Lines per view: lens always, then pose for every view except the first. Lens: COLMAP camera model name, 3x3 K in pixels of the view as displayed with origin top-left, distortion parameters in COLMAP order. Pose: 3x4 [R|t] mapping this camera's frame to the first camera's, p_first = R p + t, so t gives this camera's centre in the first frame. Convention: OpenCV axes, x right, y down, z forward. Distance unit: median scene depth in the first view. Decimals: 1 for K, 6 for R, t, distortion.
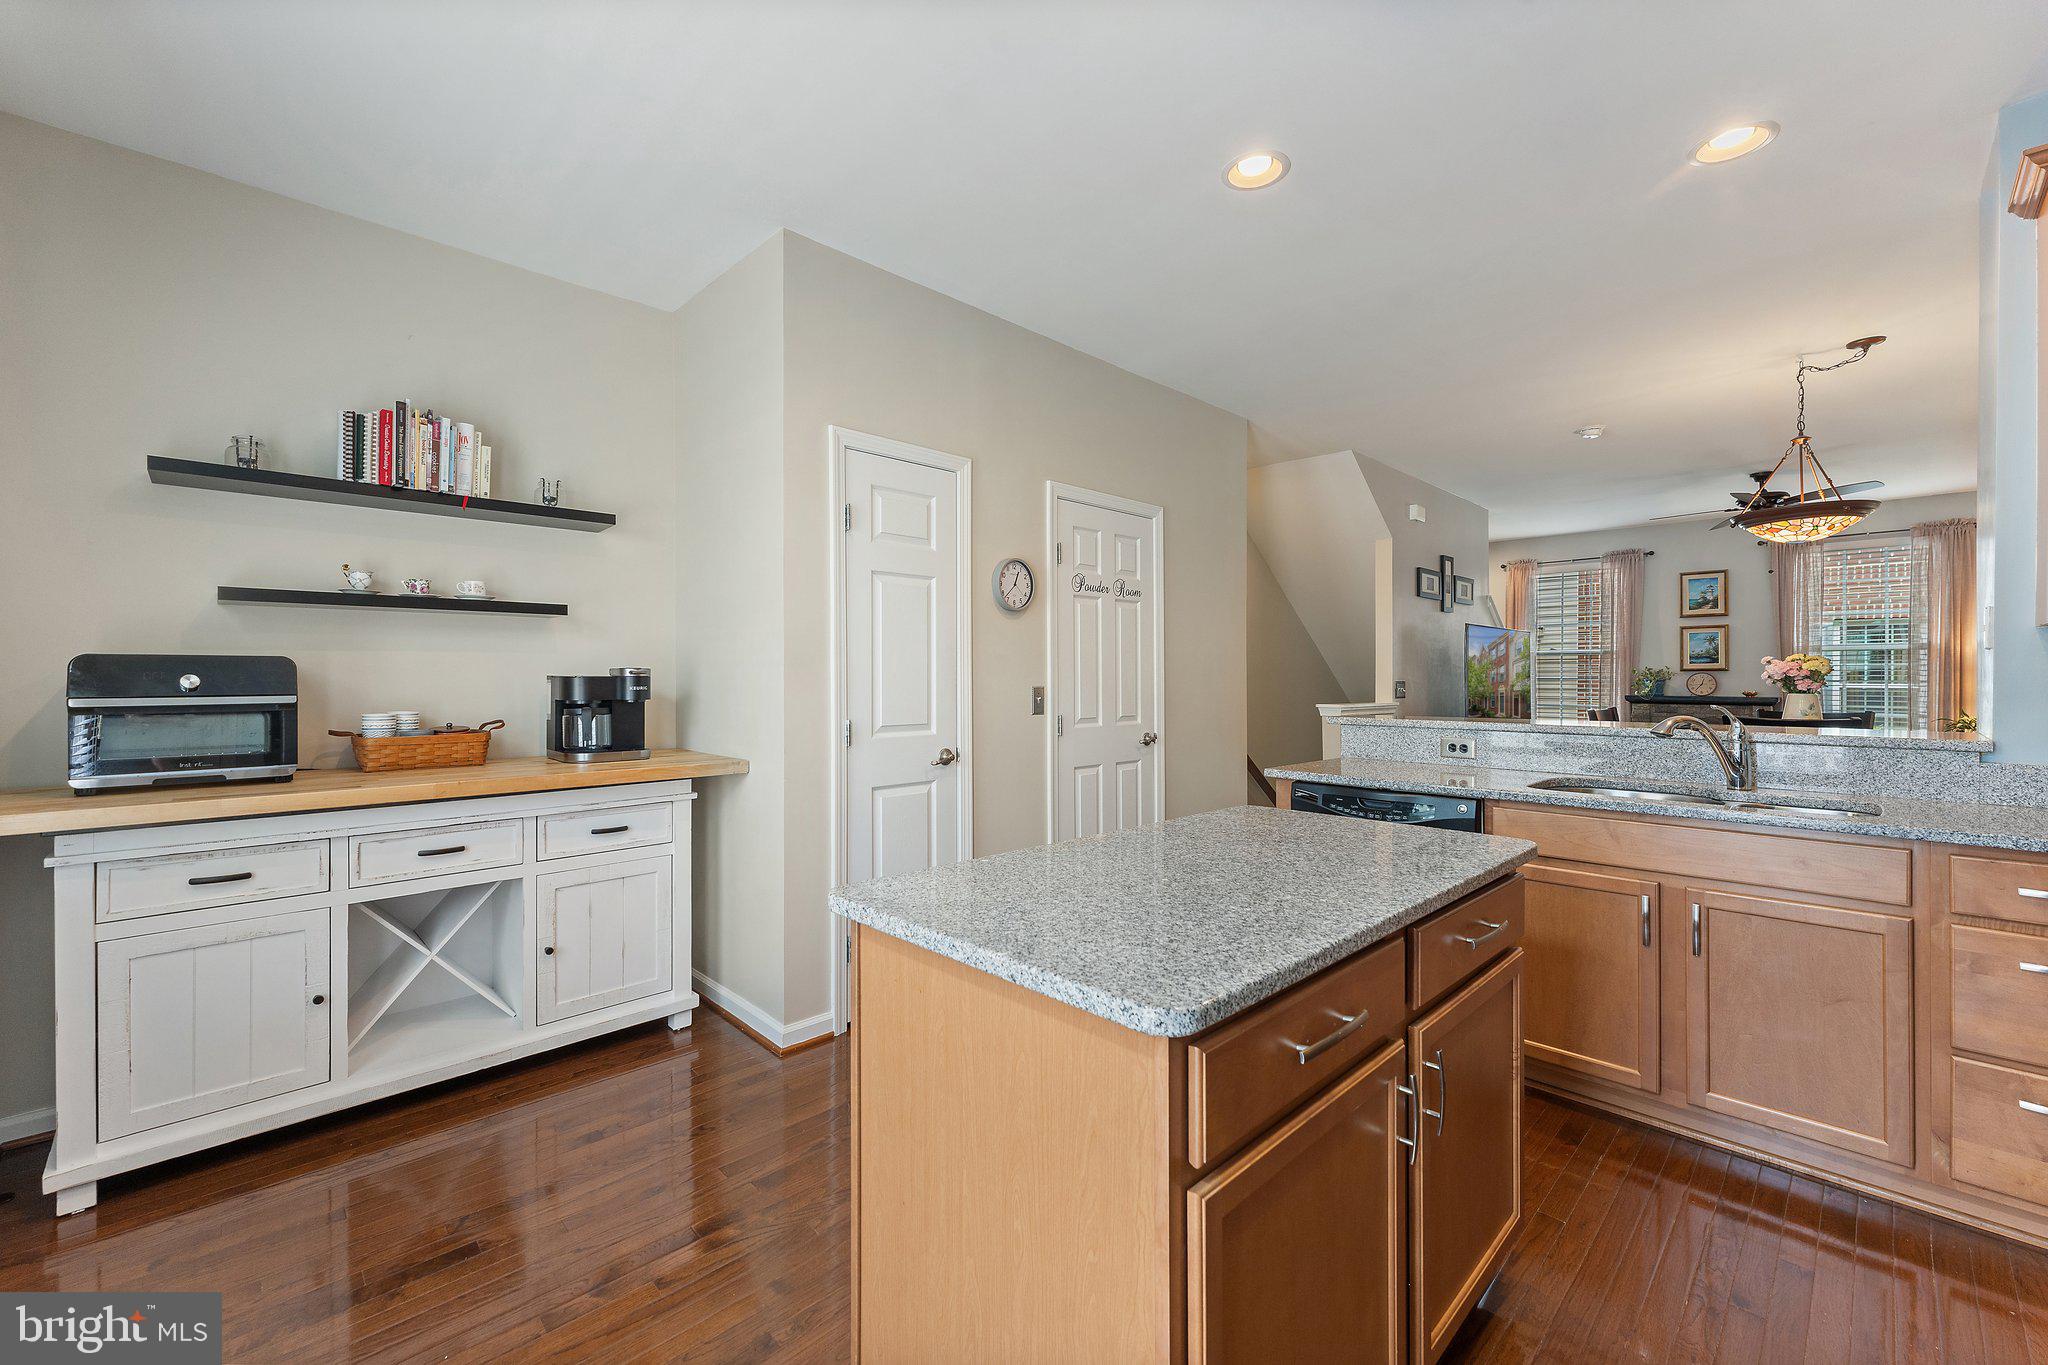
lens RADIAL K [[832.2, 0, 1010.9], [0, 832.2, 679.5], [0, 0, 1]] dist [0.002008, 0.000198]
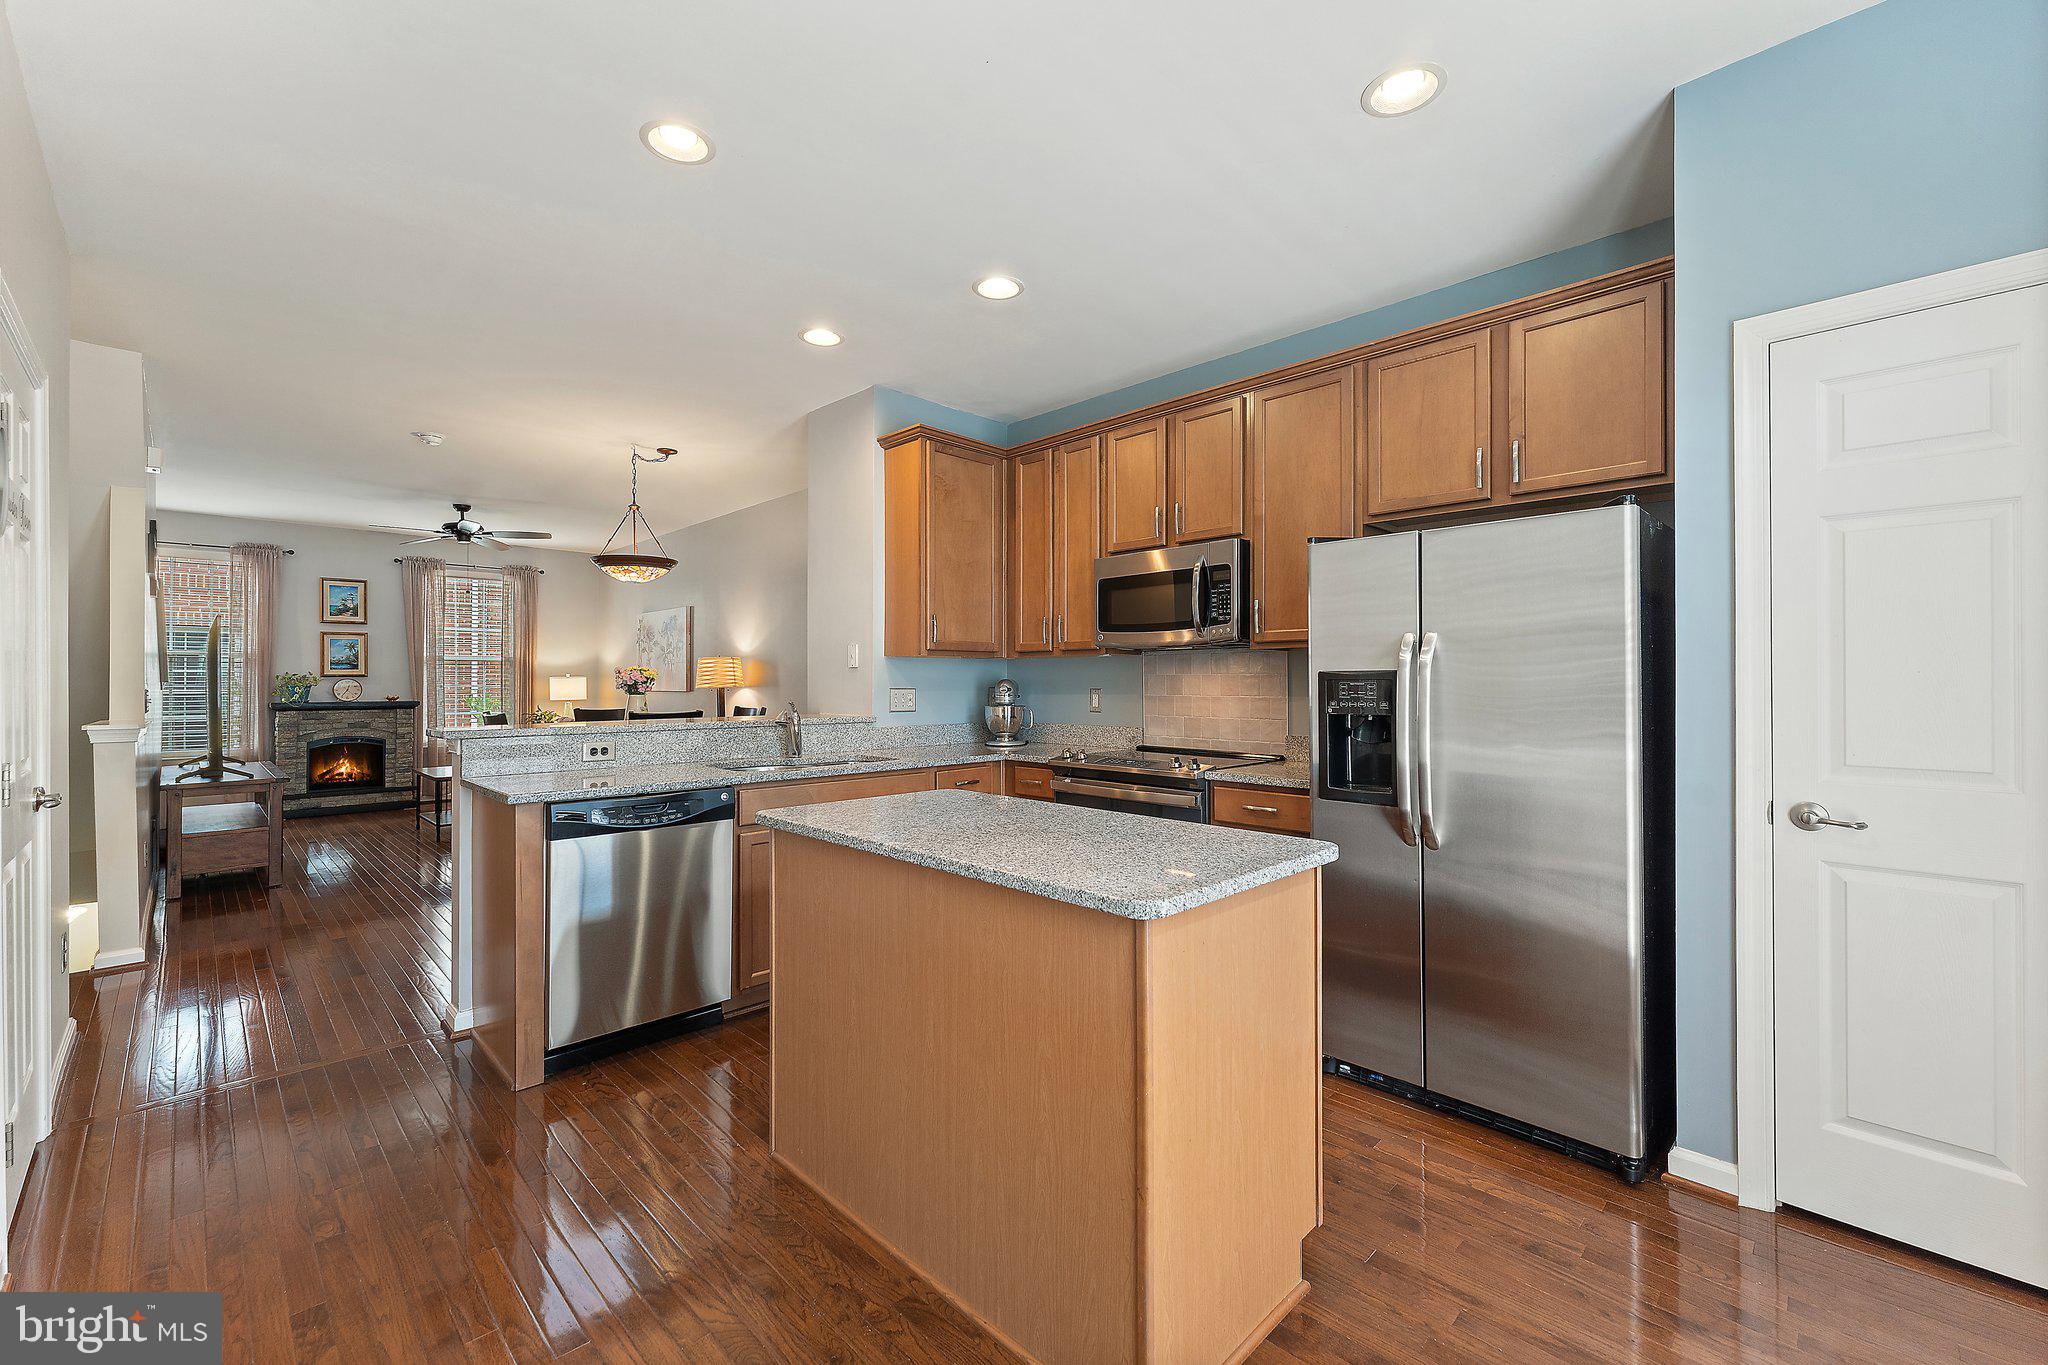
lens RADIAL K [[832.2, 0, 1017.0], [0, 832.2, 680.5], [0, 0, 1]] dist [0.002008, 0.000198]
pose [[-0.017684, 0.000127, 0.999844, -0.232952], [0.005499, 0.999985, -0.000029, -0.001554], [-0.999829, 0.005497, -0.017684, 0.228591]]
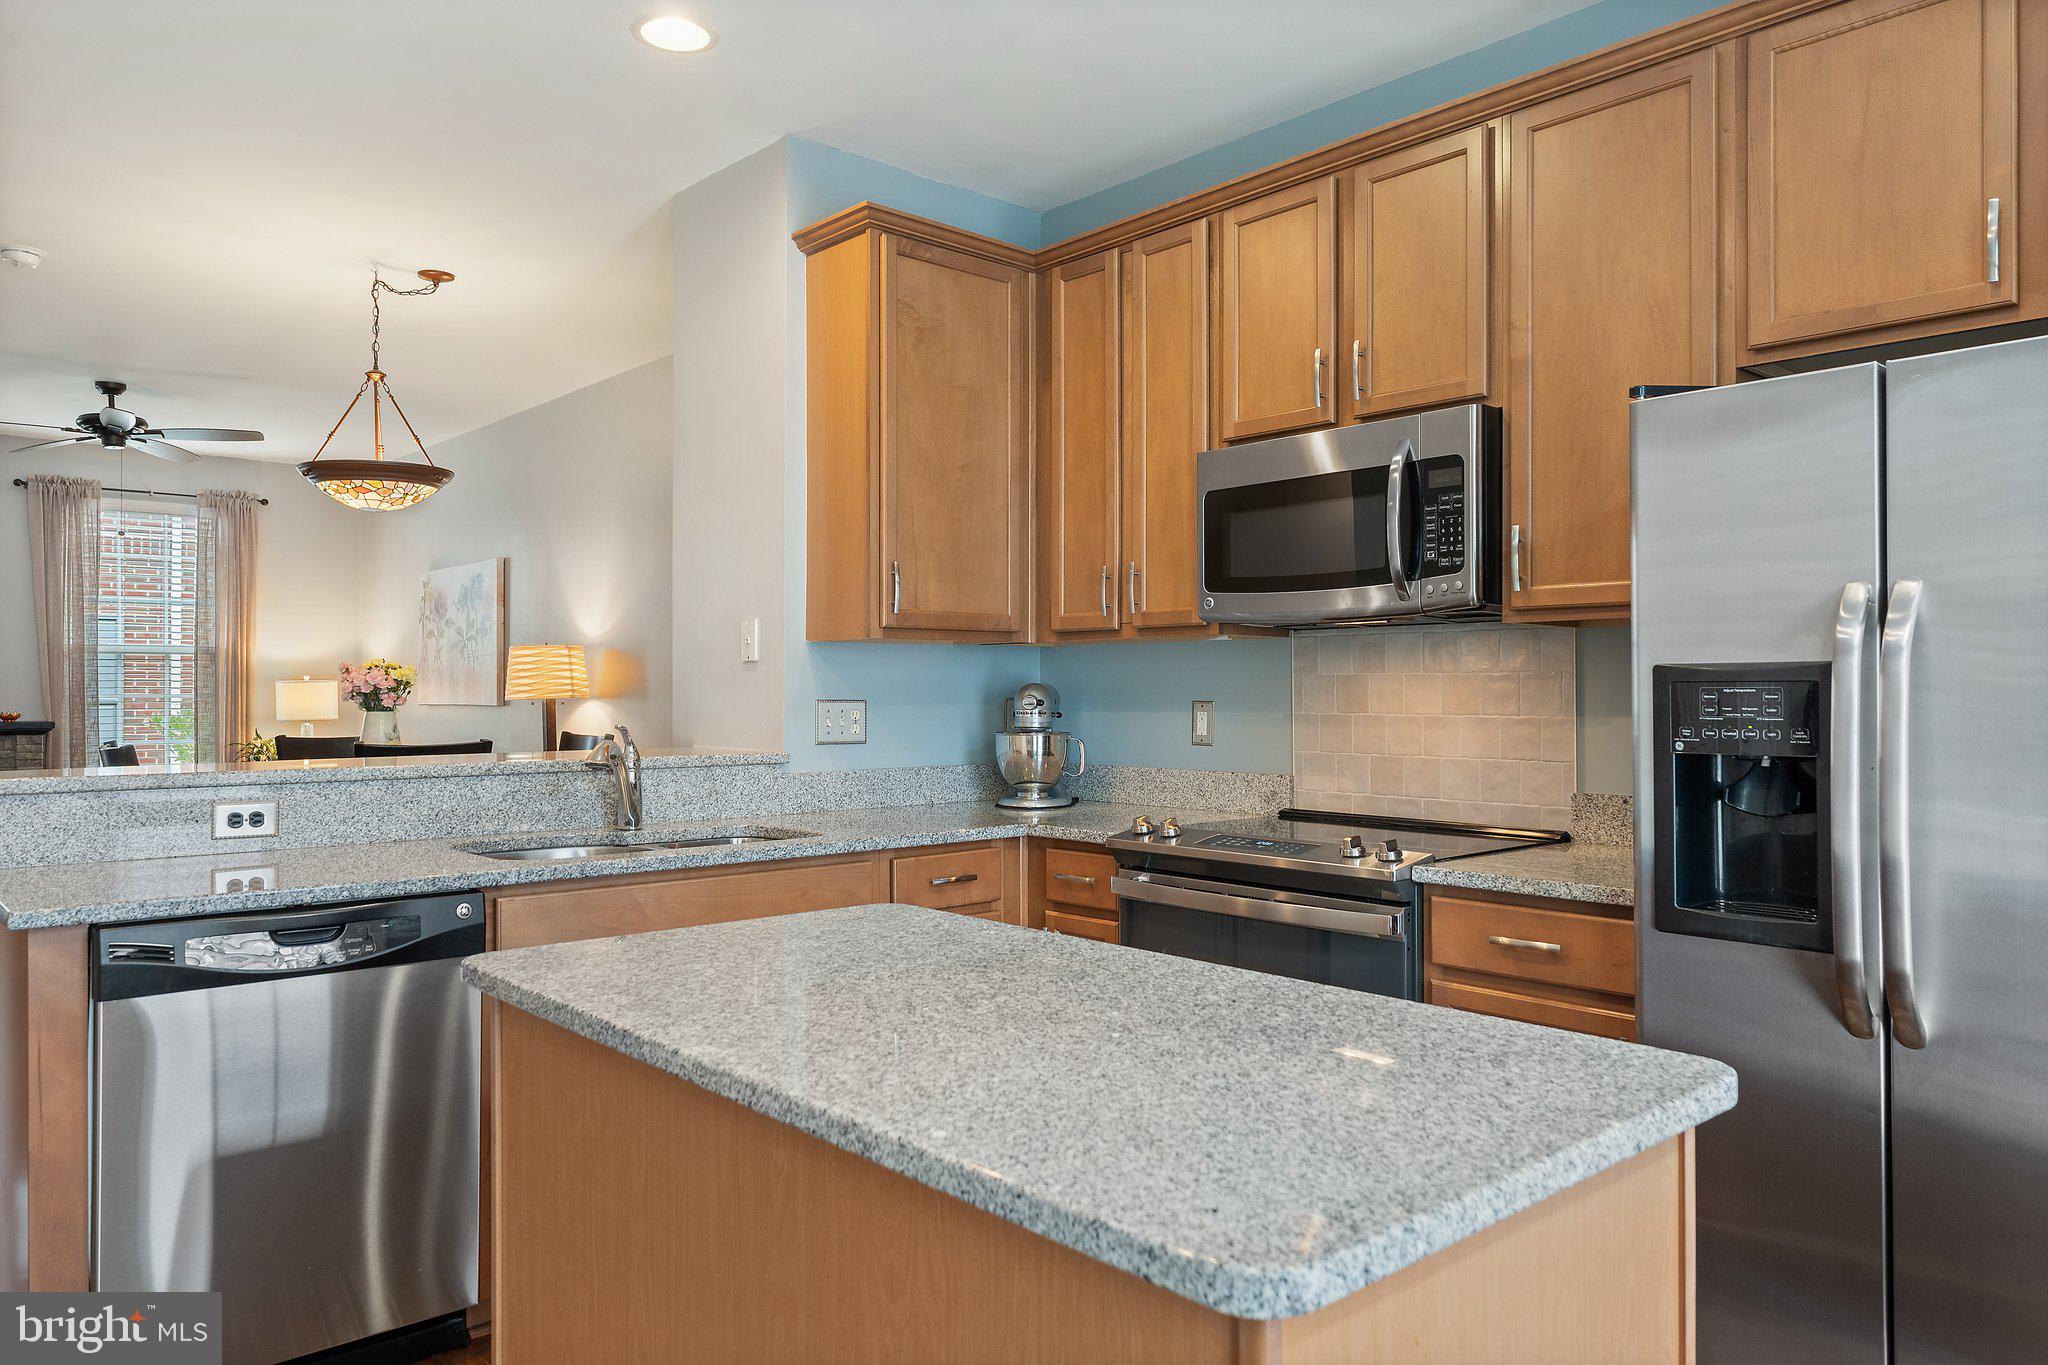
lens RADIAL K [[1385.3, 0, 1020.2], [0, 1385.3, 681.0], [0, 0, 1]] dist [0.005755, 0.001258]
pose [[0.033514, 0.005049, 0.999425, -0.162326], [0.005381, 0.999972, -0.005232, -0.000537], [-0.999424, 0.005553, 0.033486, 0.212428]]
